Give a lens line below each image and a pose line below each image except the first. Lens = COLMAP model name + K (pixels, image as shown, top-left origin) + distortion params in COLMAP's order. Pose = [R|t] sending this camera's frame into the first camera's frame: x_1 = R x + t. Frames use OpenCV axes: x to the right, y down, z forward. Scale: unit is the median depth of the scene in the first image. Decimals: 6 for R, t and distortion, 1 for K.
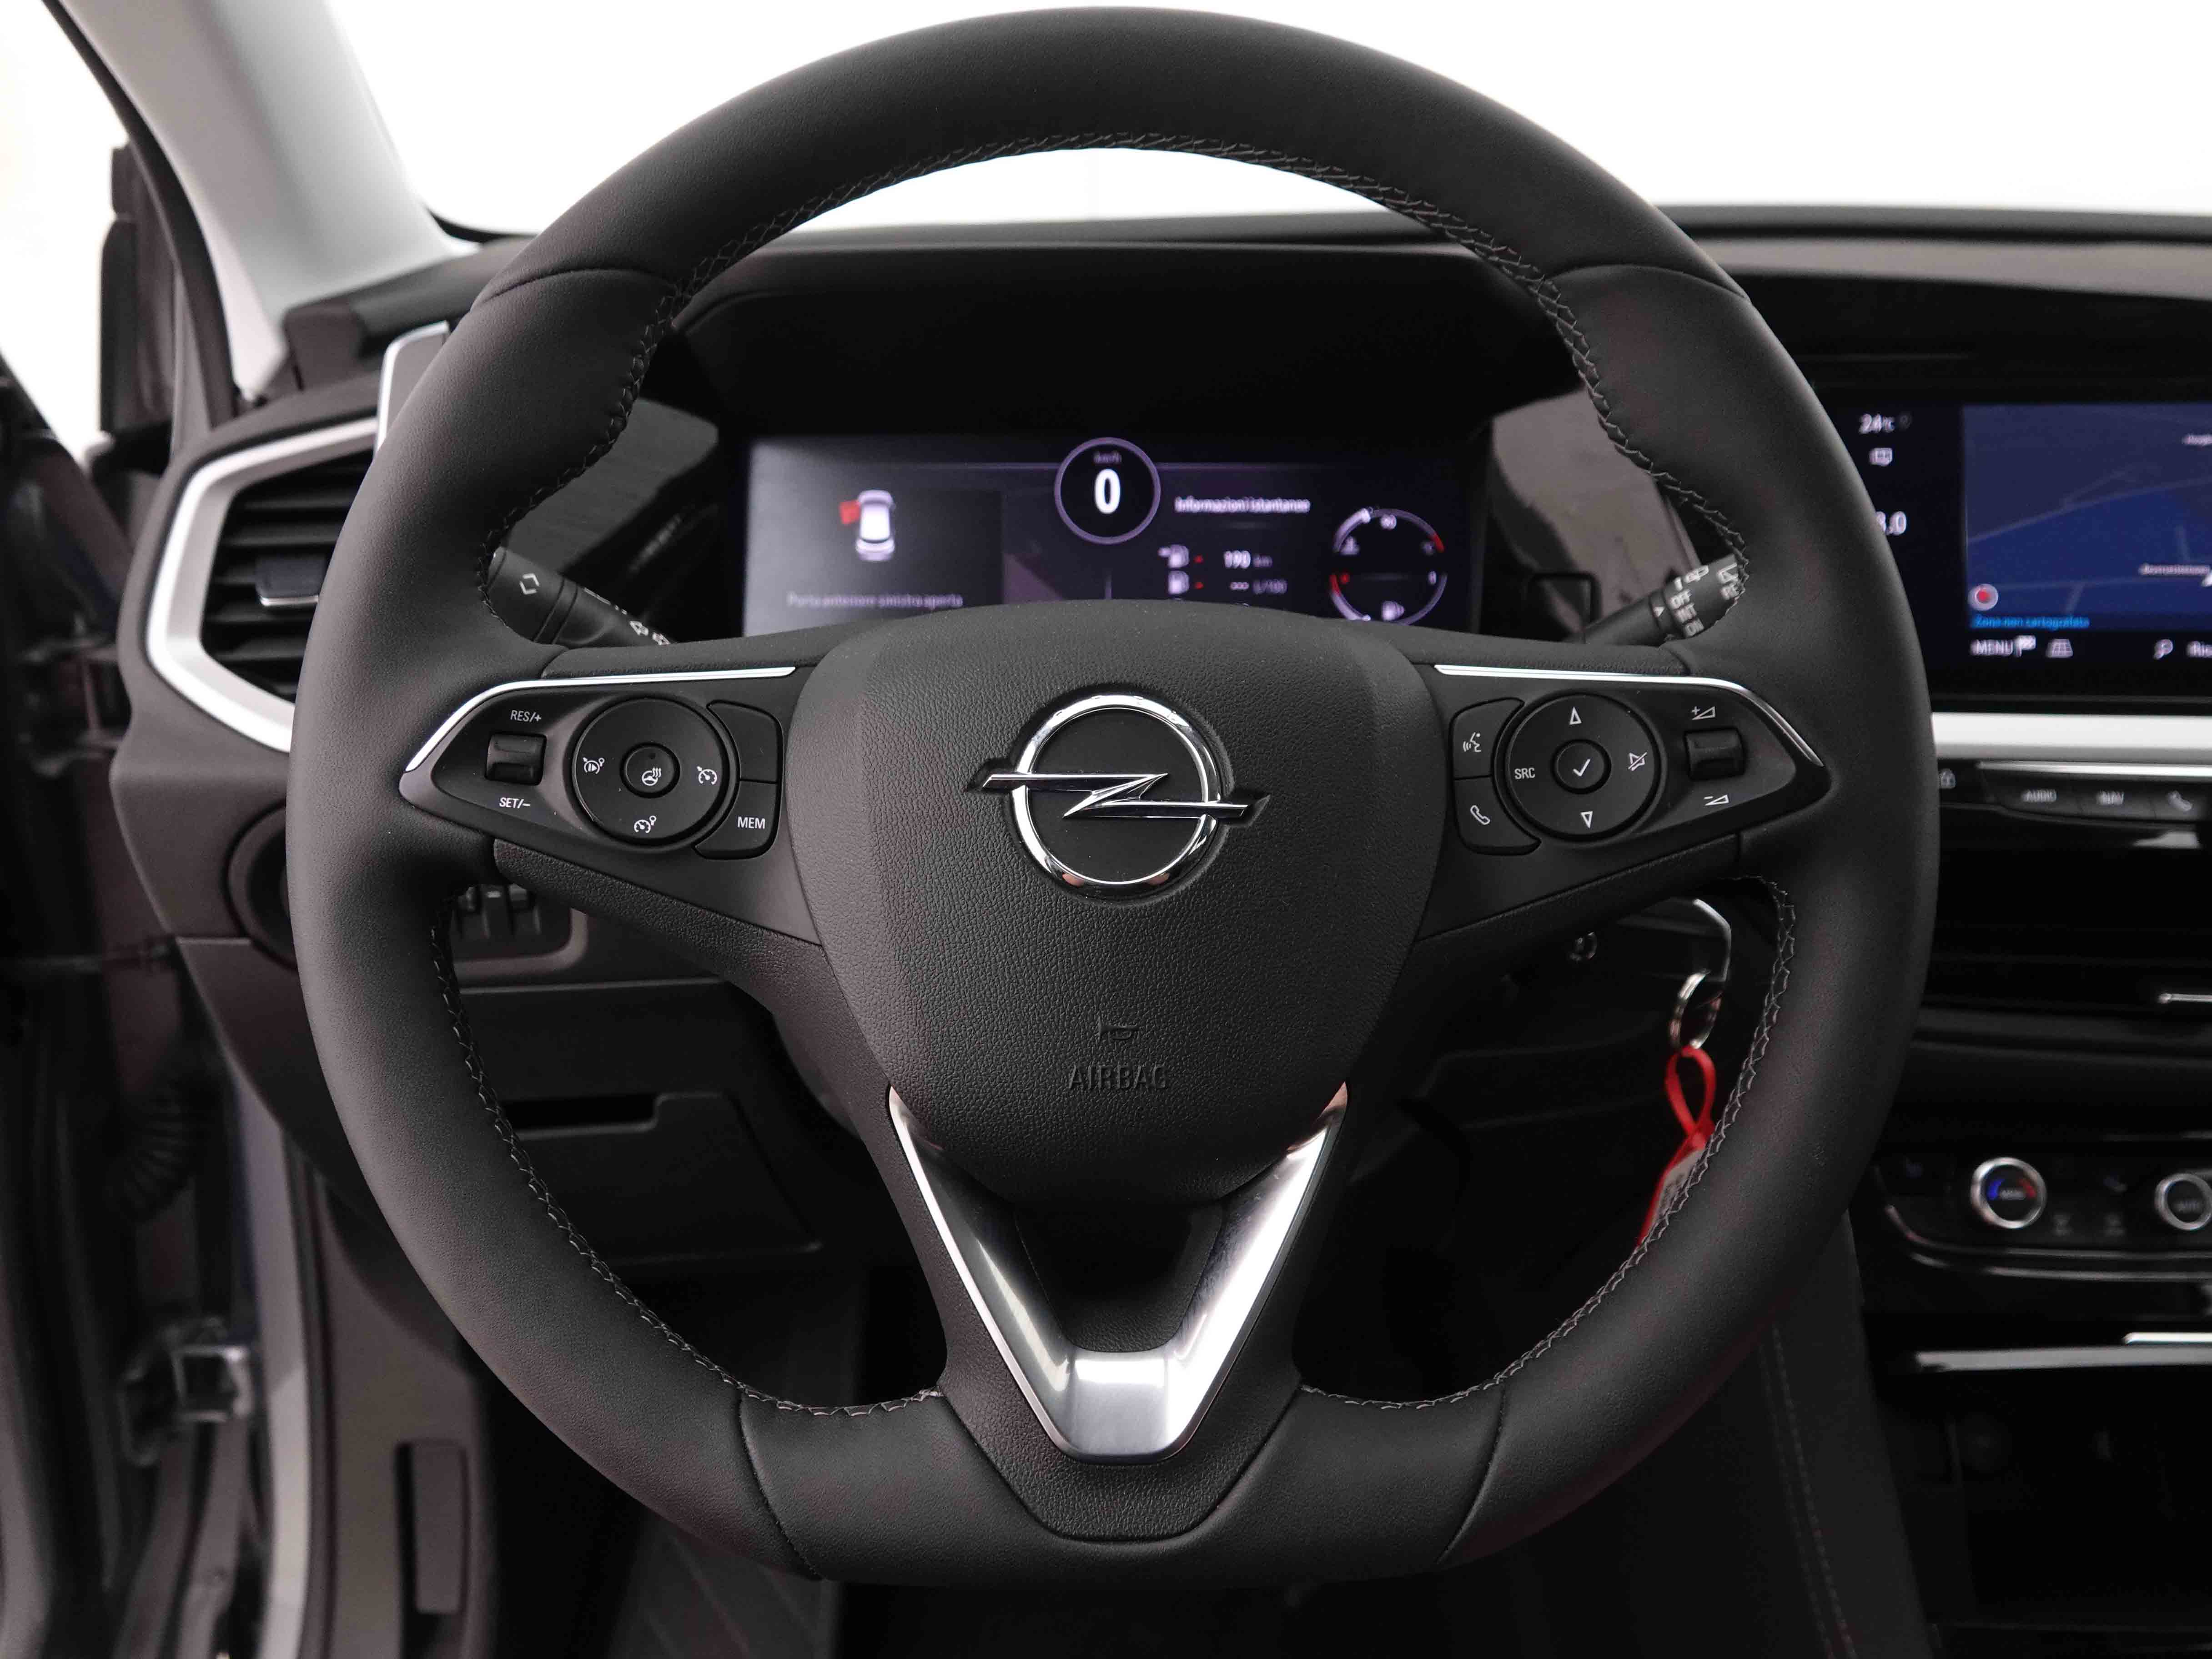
lens RADIAL K [[1833.4, 0, 1098.3], [0, 1833.4, 833.4], [0, 0, 1]] dist [0.001644, -0.008440]
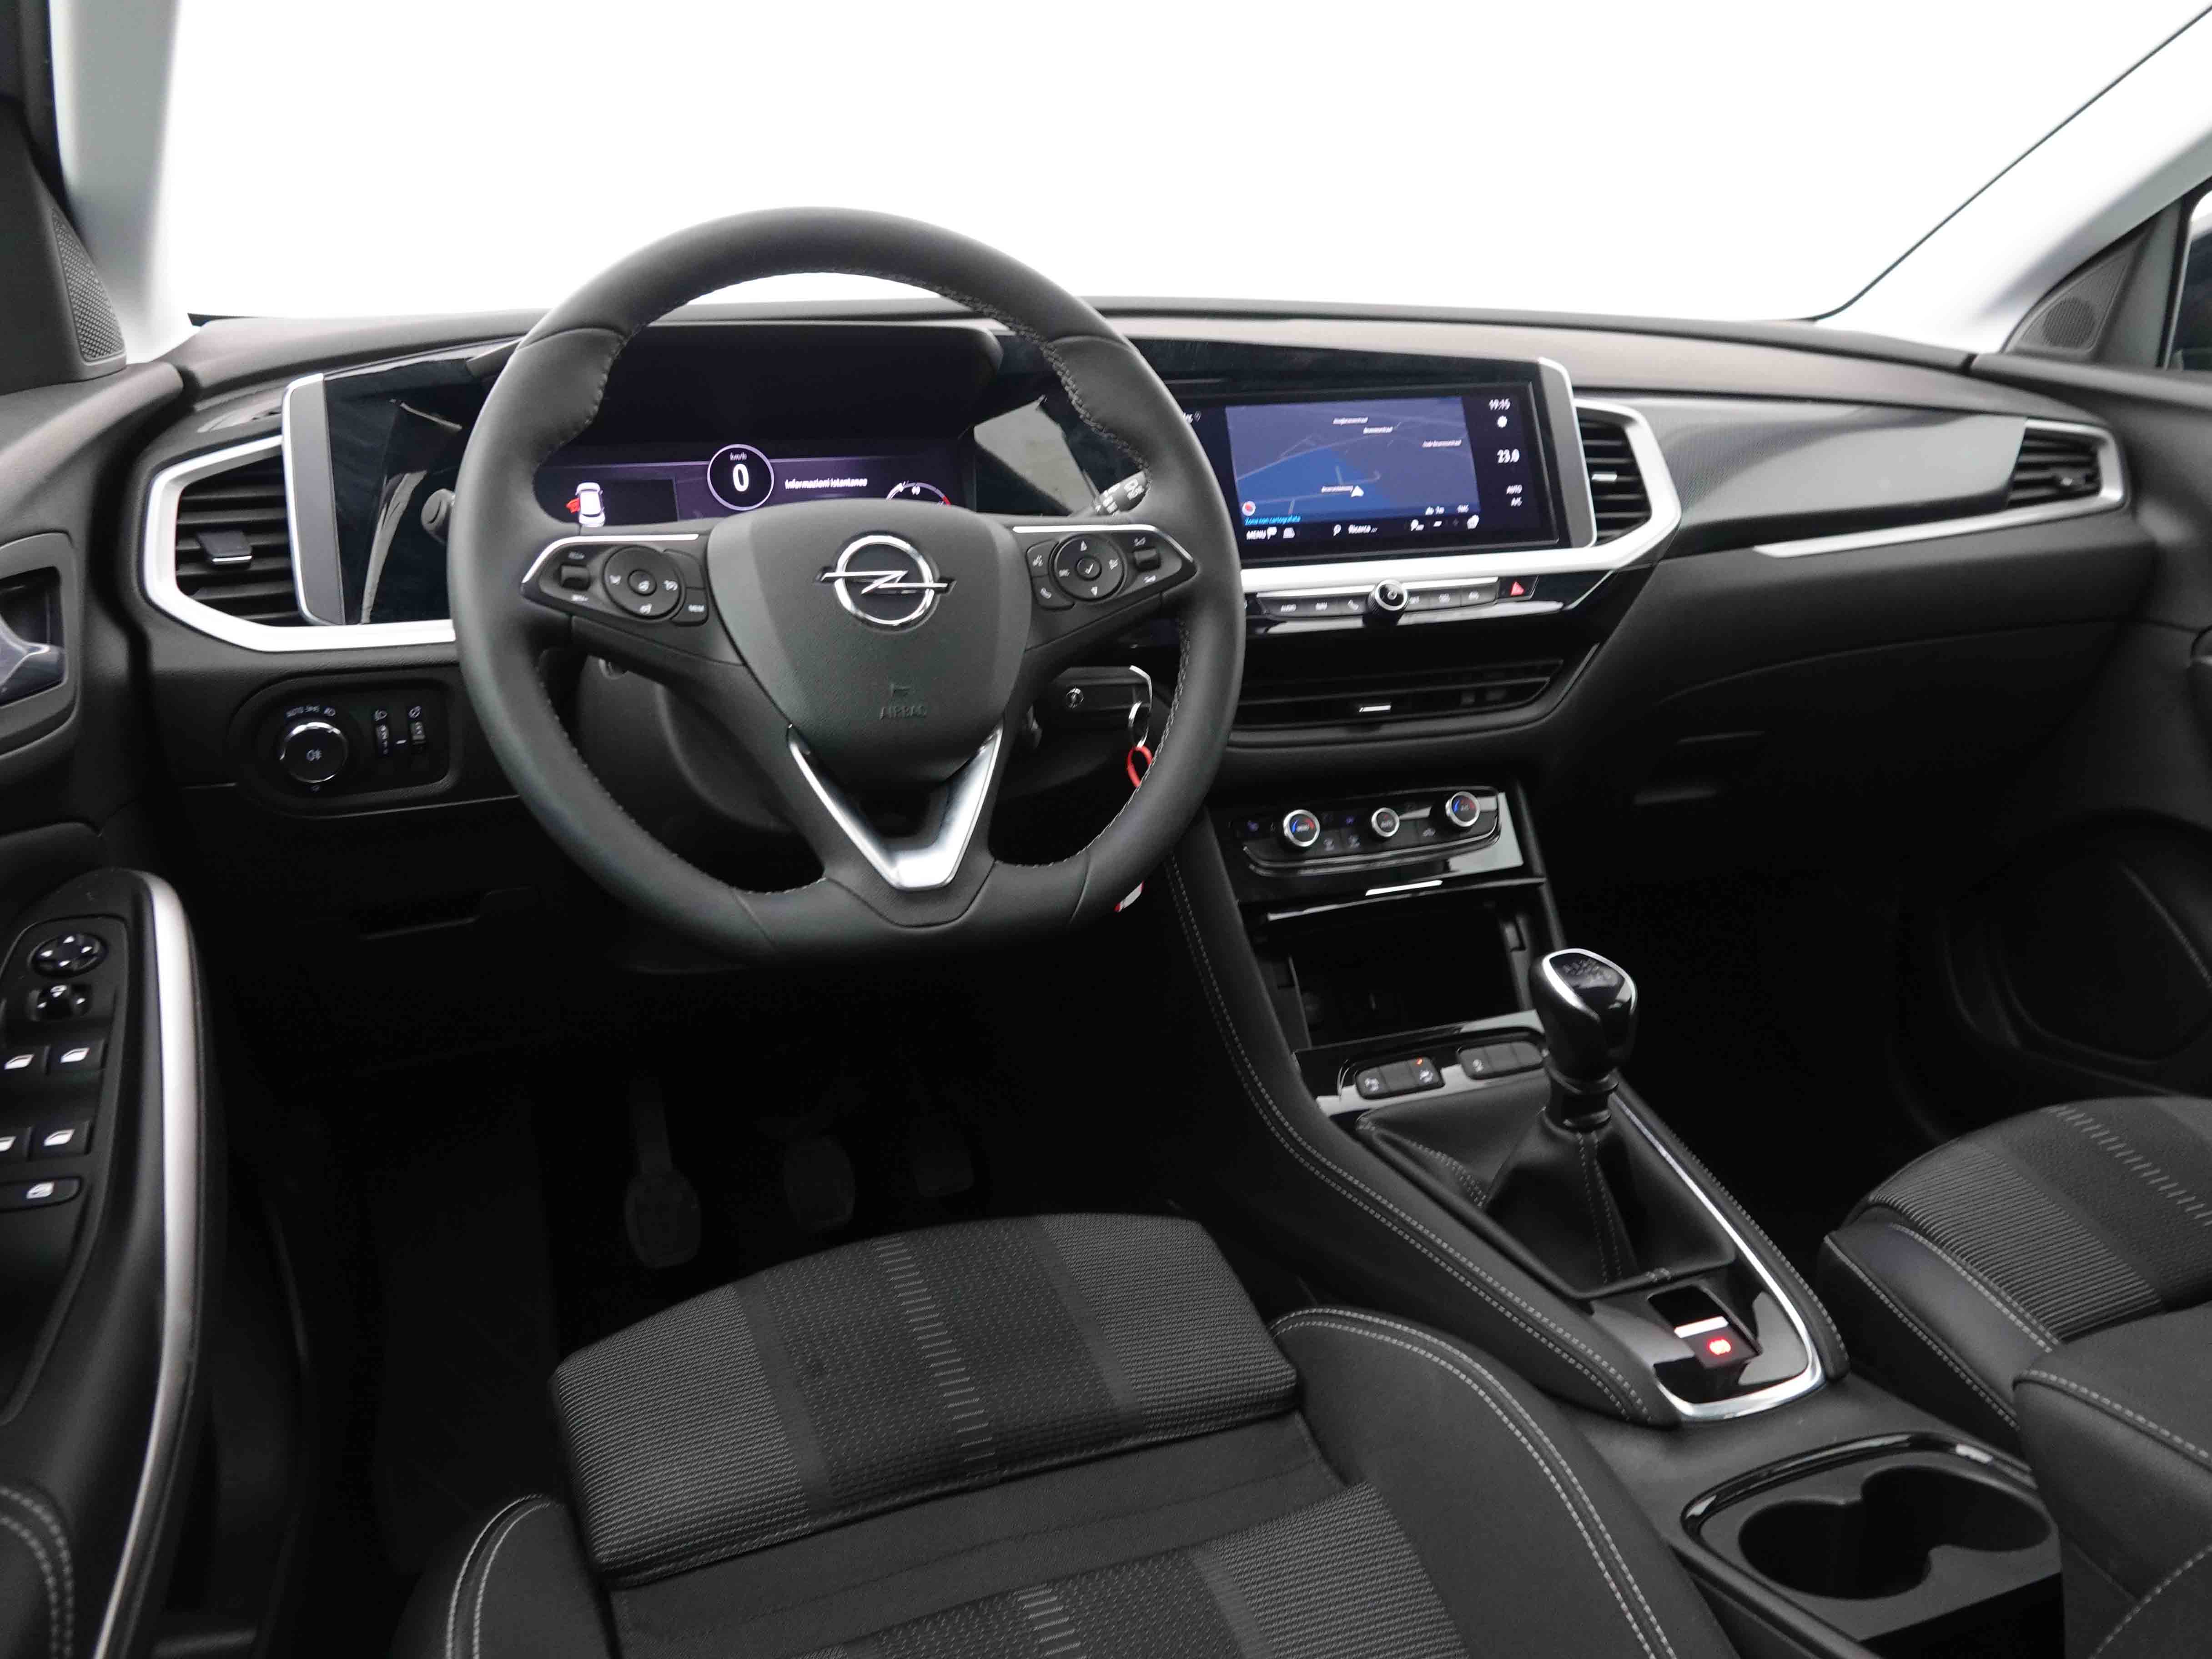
lens RADIAL K [[1741.4, 0, 1126.3], [0, 1741.4, 810.4], [0, 0, 1]] dist [-0.005216, -0.008453]
pose [[0.923439, -0.104239, 0.369318, -0.327991], [0.123135, 0.991998, -0.027899, 0.217814], [-0.363454, 0.071239, 0.928884, -0.595294]]
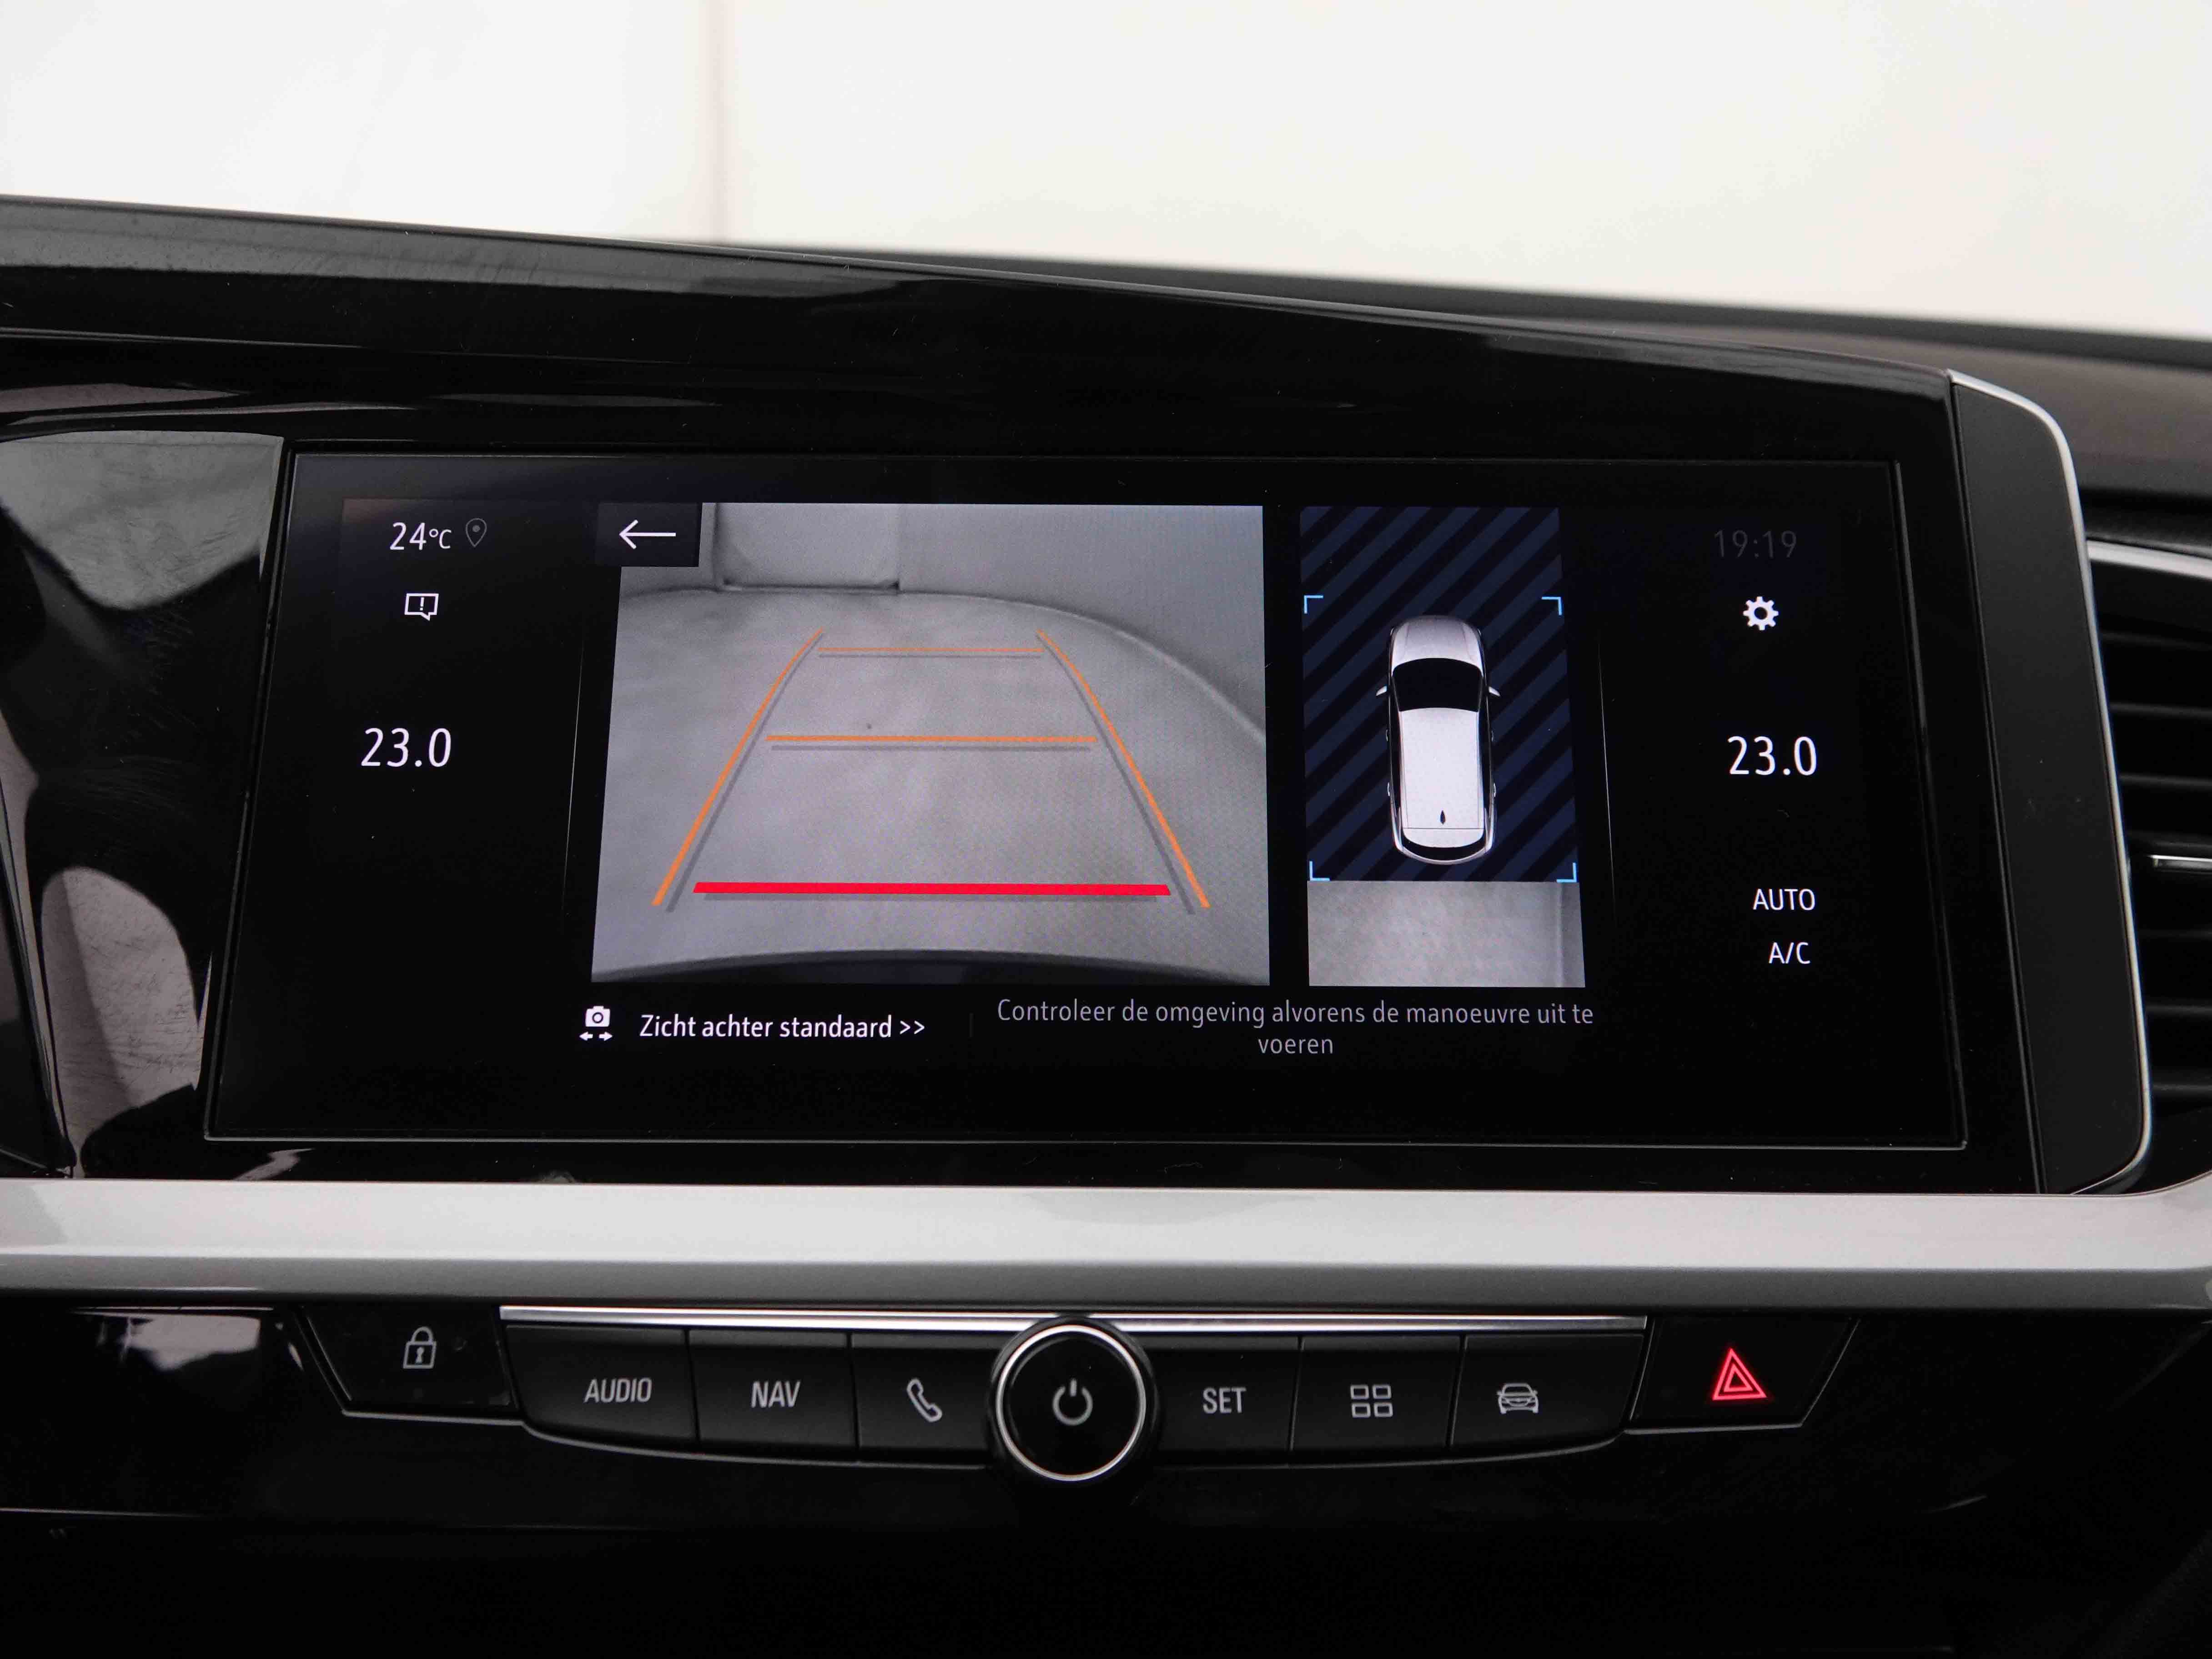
lens RADIAL K [[1741.4, 0, 1103.0], [0, 1741.4, 780.9], [0, 0, 1]] dist [-0.005216, -0.008453]
pose [[0.992537, 0.005079, 0.121840, 0.581030], [0.008589, 0.993739, -0.111397, -0.116400], [-0.121643, 0.111612, 0.986279, 0.576559]]
